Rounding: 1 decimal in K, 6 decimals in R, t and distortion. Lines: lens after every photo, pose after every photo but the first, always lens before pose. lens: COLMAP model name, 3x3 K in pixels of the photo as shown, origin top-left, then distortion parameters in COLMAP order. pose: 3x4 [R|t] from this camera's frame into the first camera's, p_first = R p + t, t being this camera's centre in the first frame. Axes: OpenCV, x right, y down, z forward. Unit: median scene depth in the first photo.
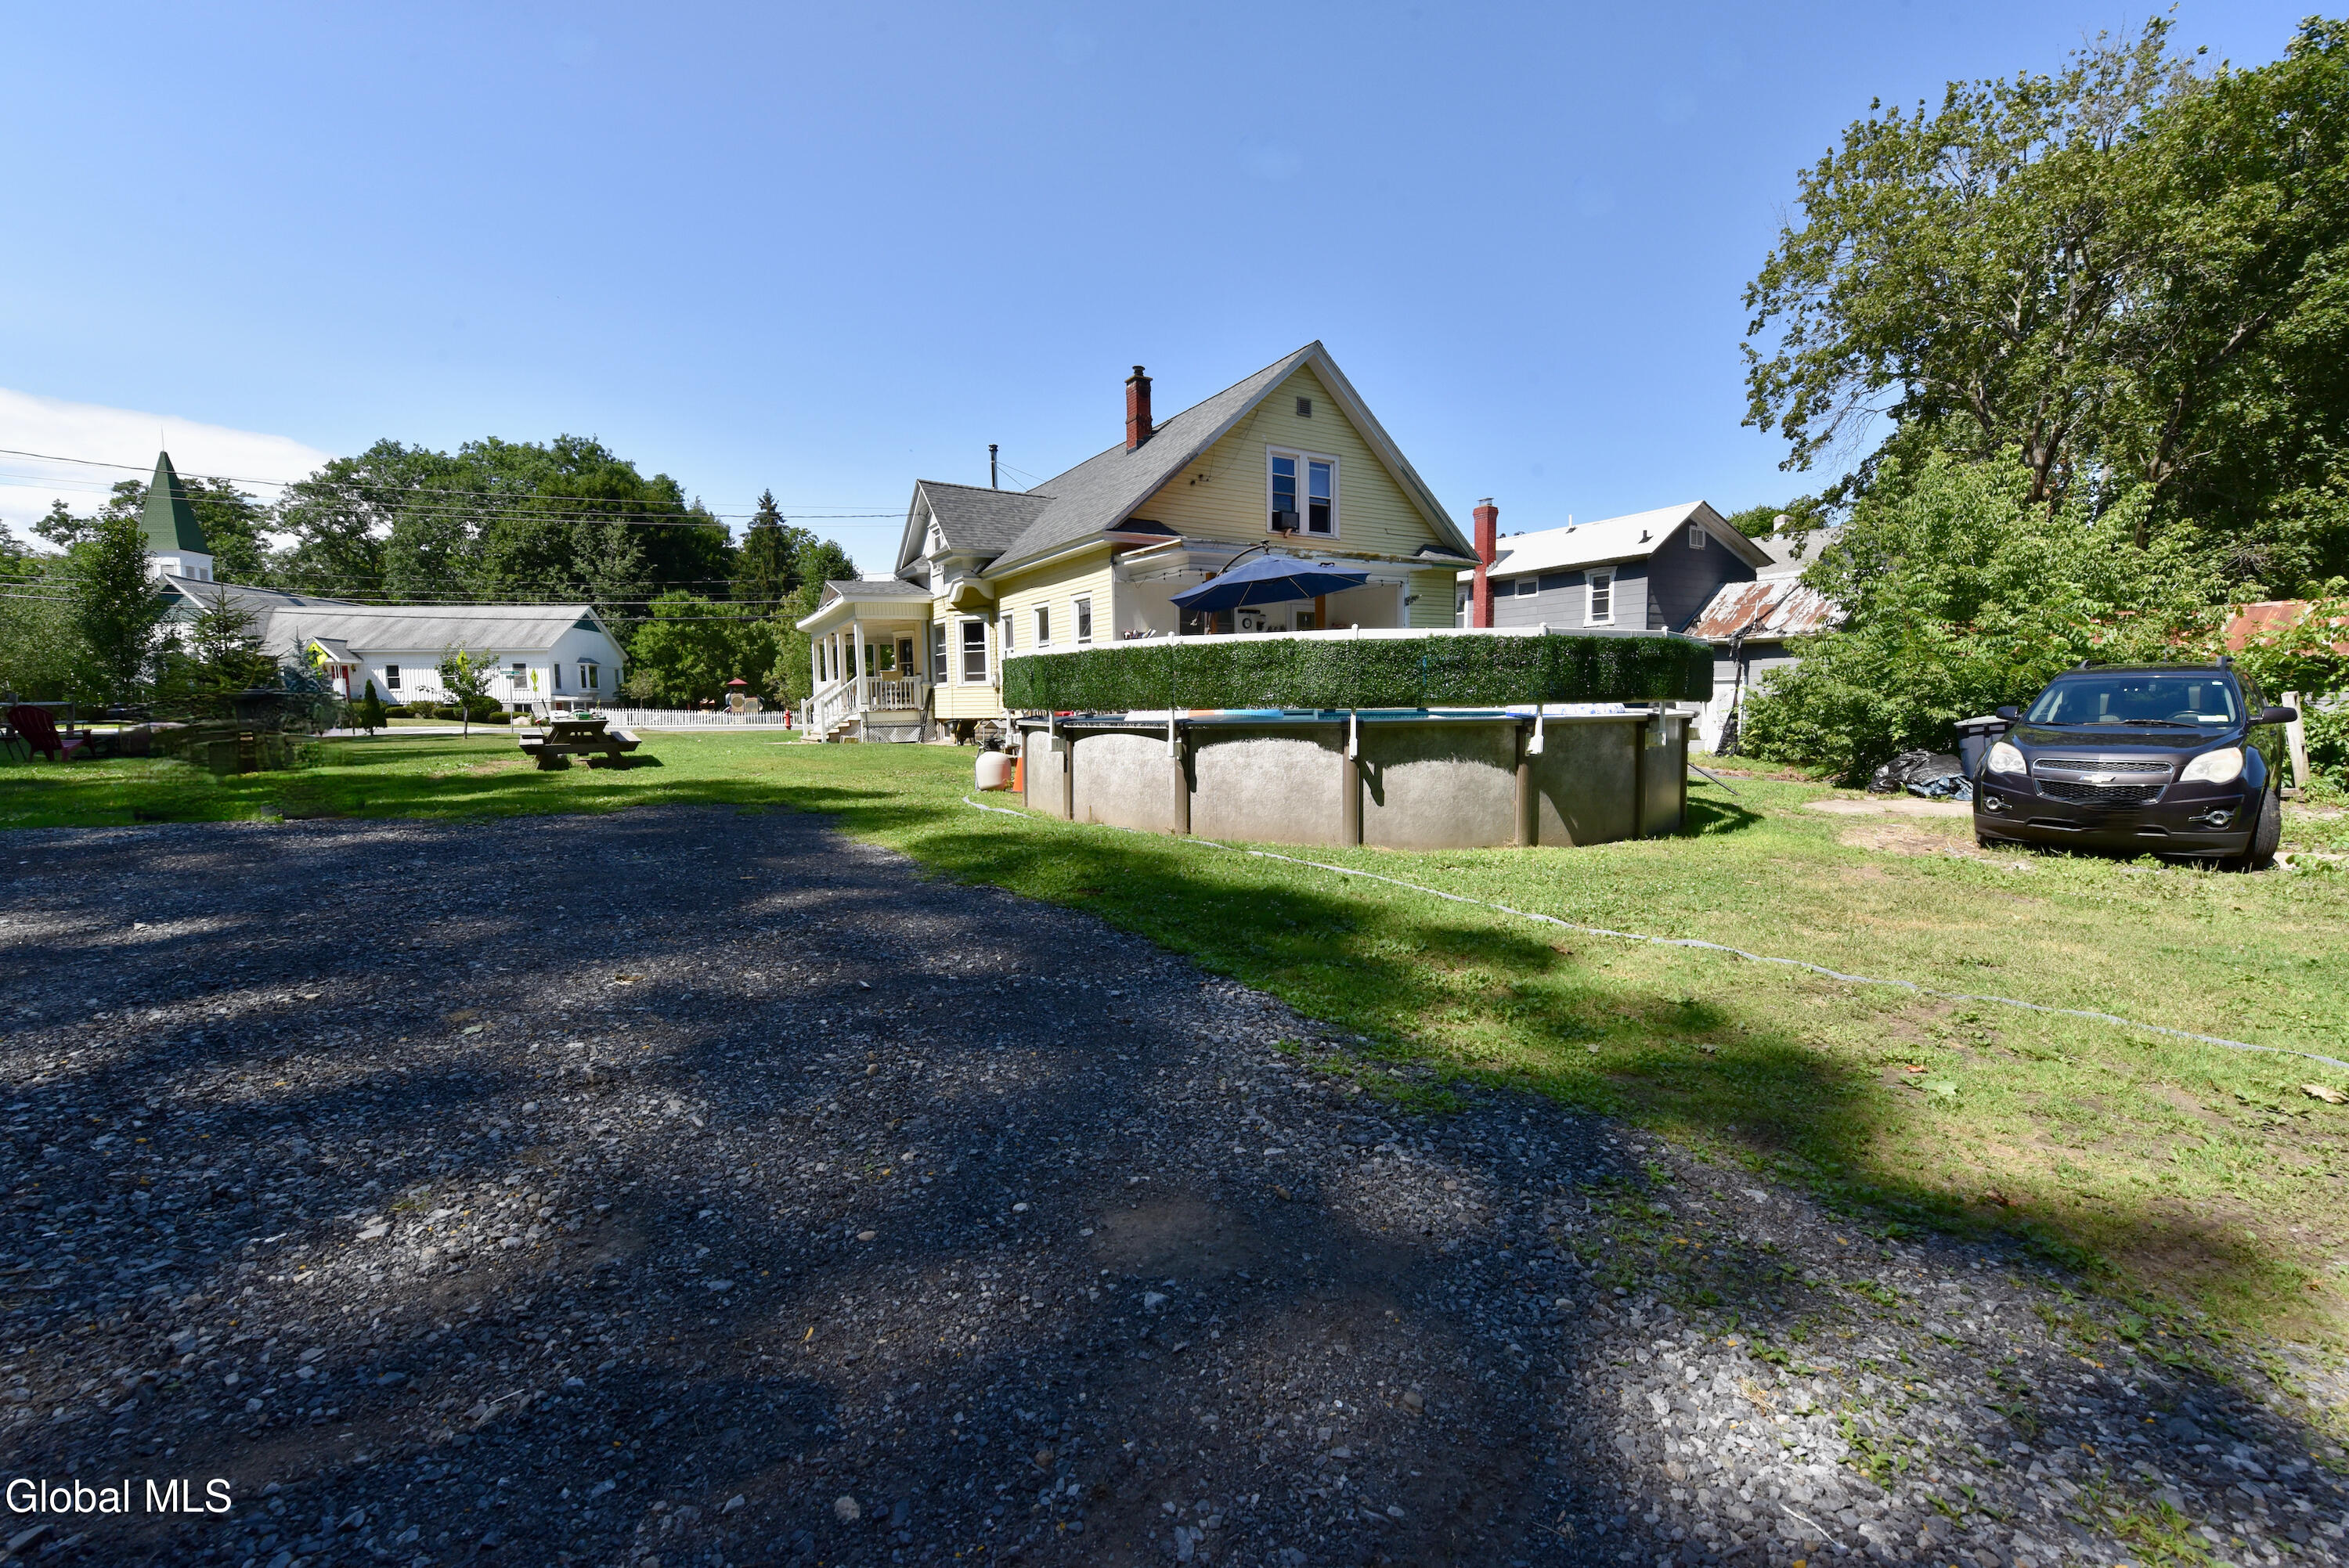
lens RADIAL K [[936.0, 0, 1174.5], [0, 936.0, 784.0], [0, 0, 1]] dist [-0.013980, -0.003345]
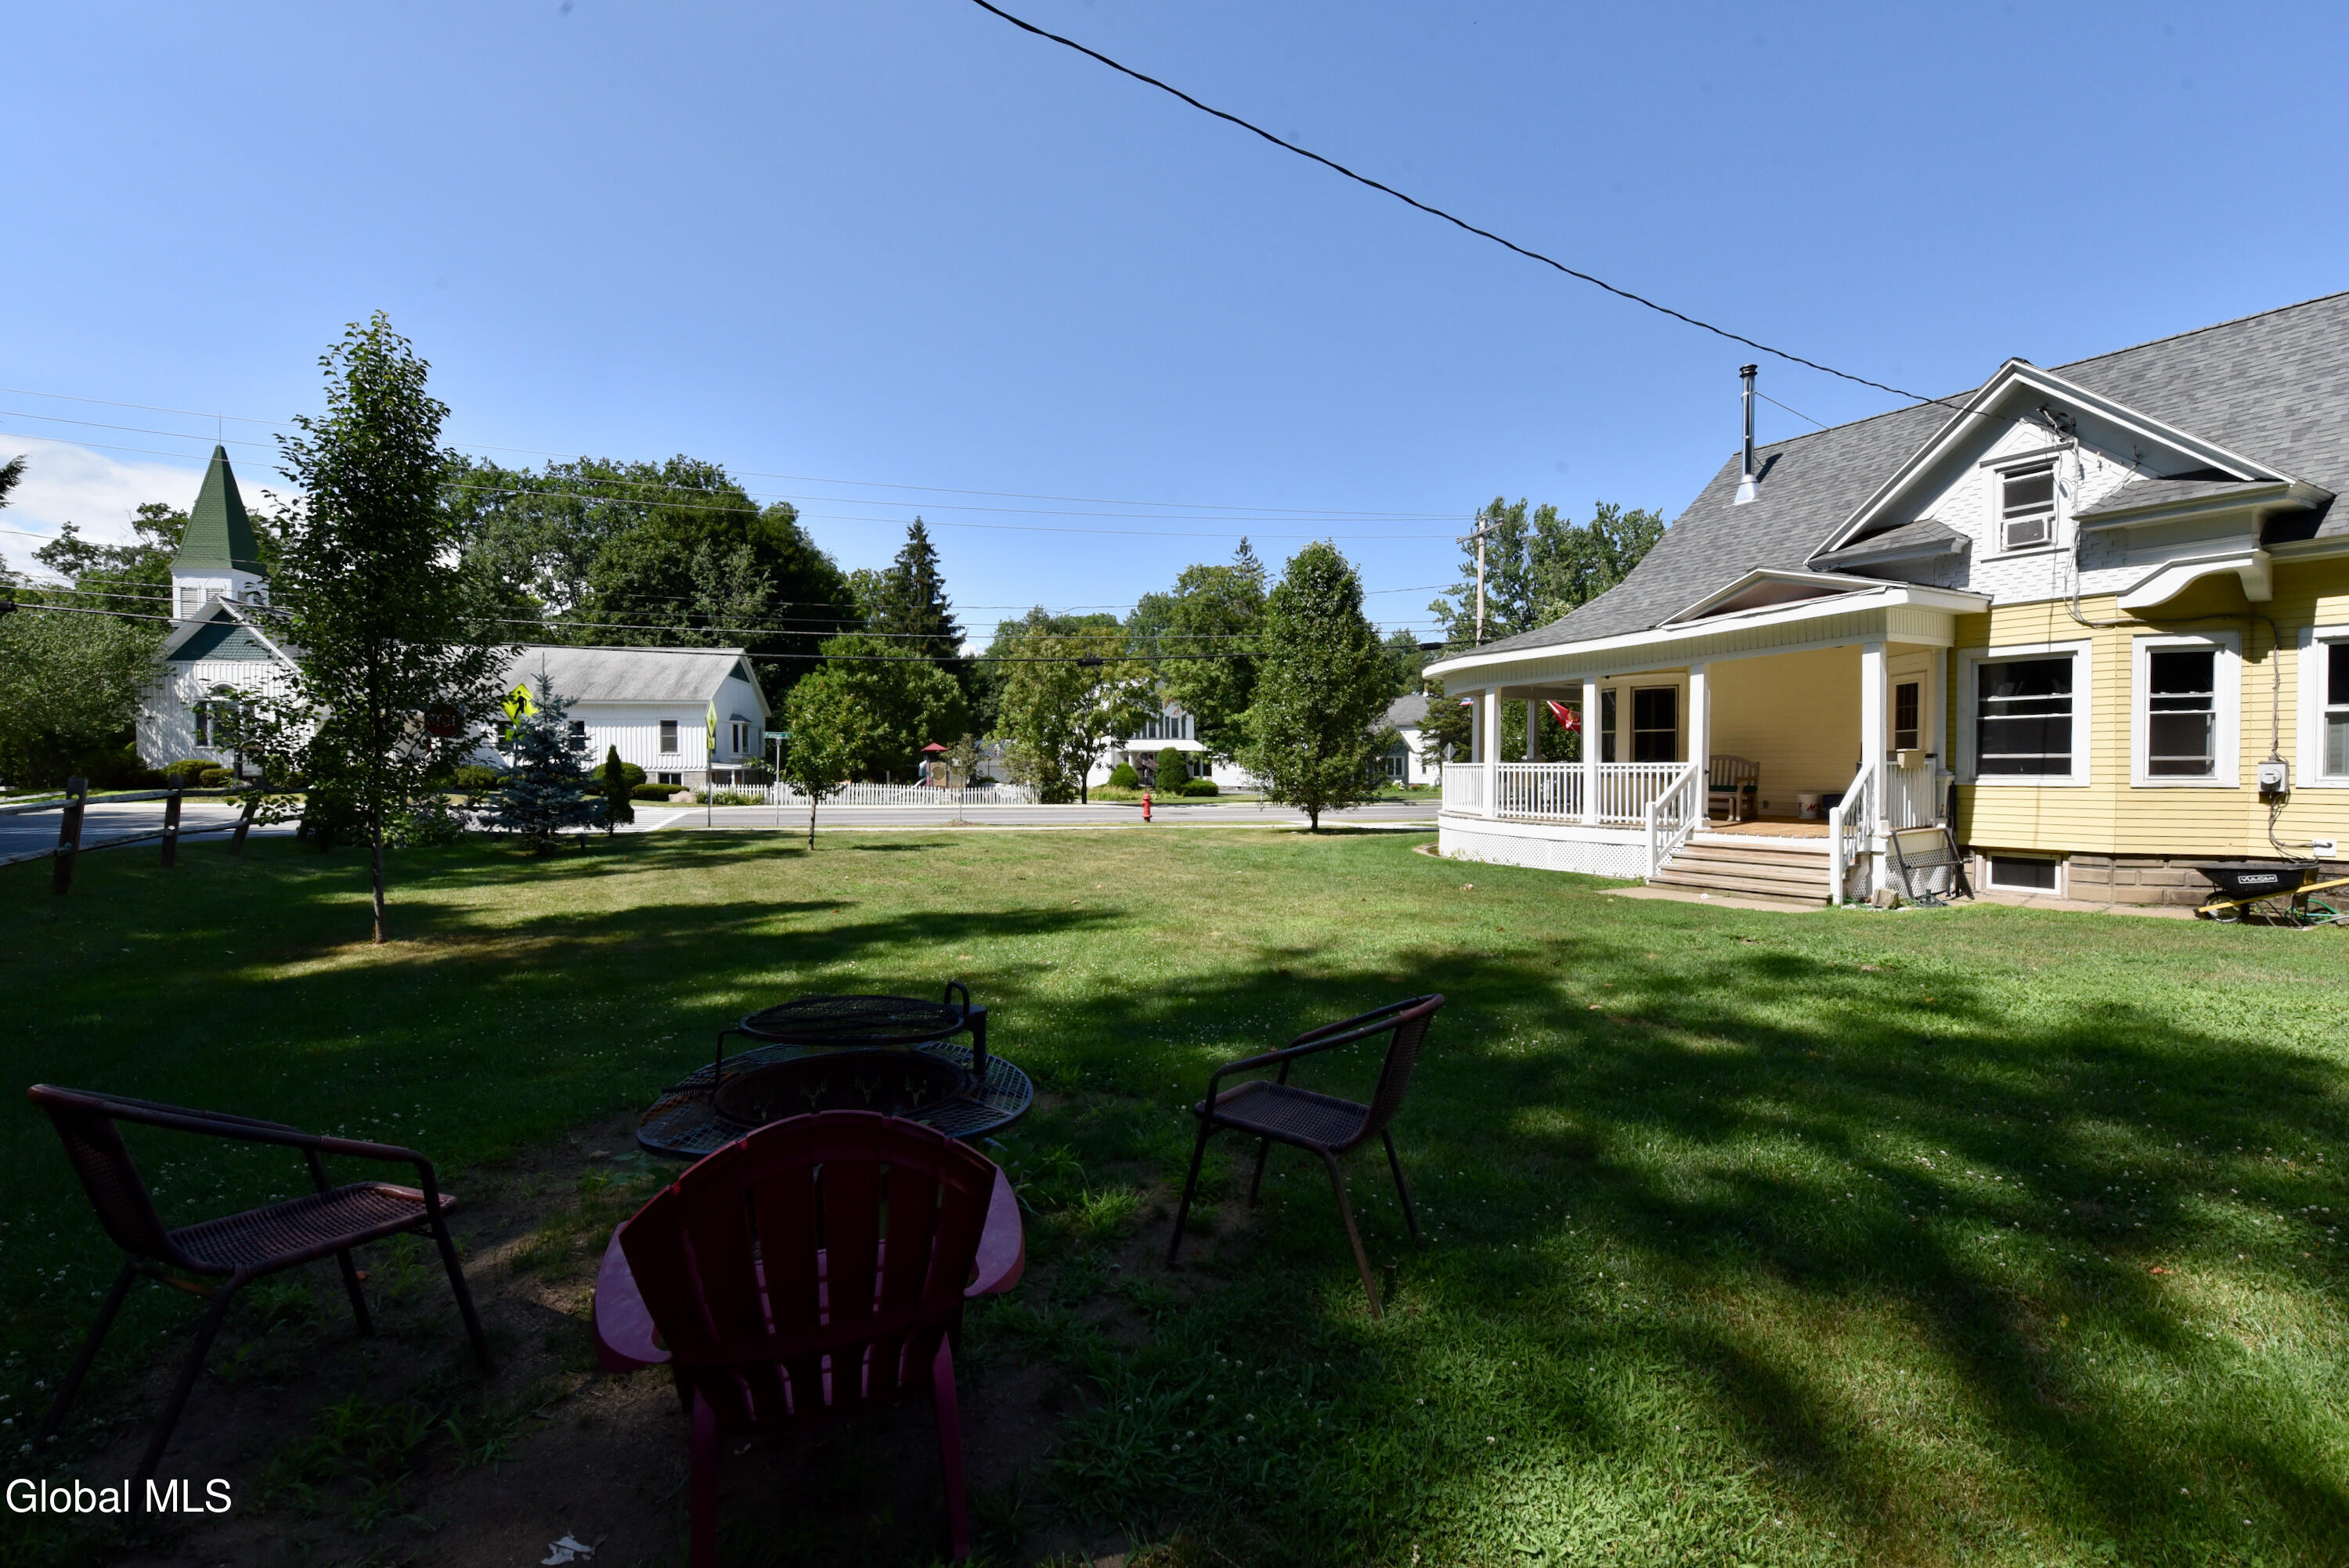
lens RADIAL K [[993.3, 0, 1174.5], [0, 993.3, 784.0], [0, 0, 1]] dist [-0.019719, -0.000549]
pose [[0.999810, 0.013764, -0.013805, -0.718877], [-0.014736, 0.997225, -0.072974, -0.063584], [0.012762, 0.073163, 0.997238, 0.514783]]
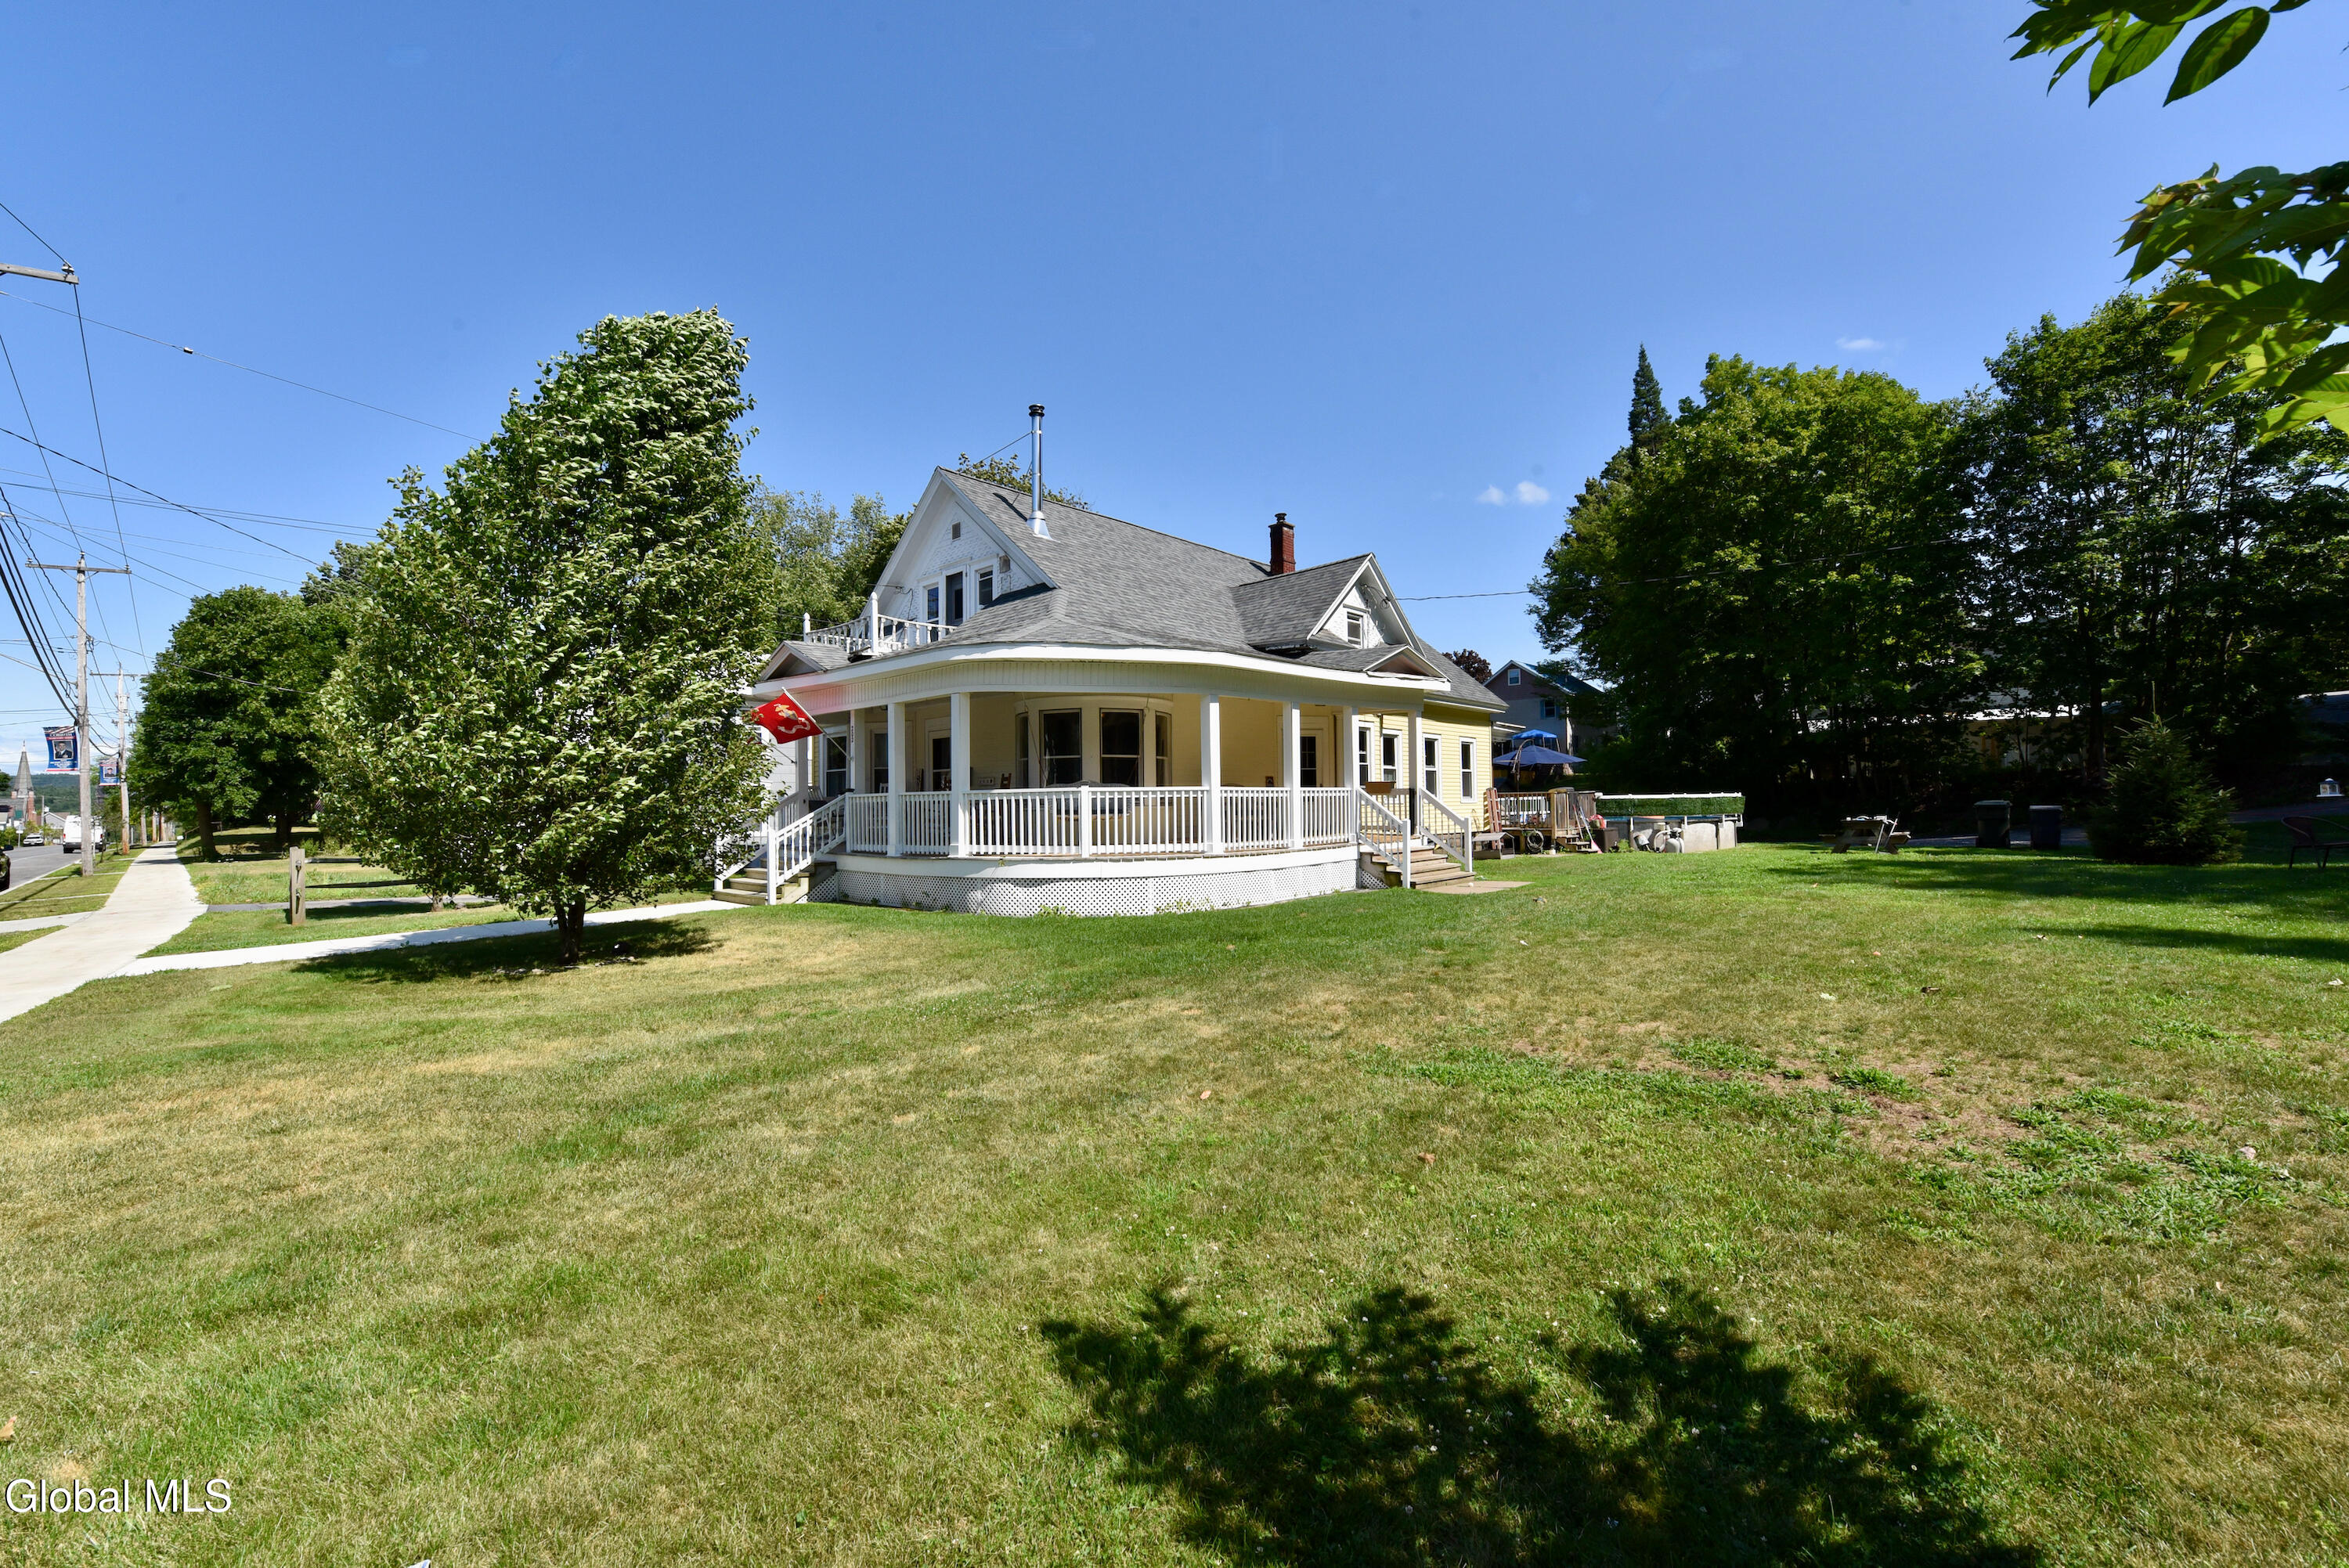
lens RADIAL K [[993.3, 0, 1174.5], [0, 993.3, 784.0], [0, 0, 1]] dist [-0.019719, -0.000549]
pose [[-0.362116, 0.018994, 0.931940, -1.041138], [0.089009, 0.995928, 0.014287, -0.148375], [-0.927874, 0.088125, -0.362332, 1.486438]]
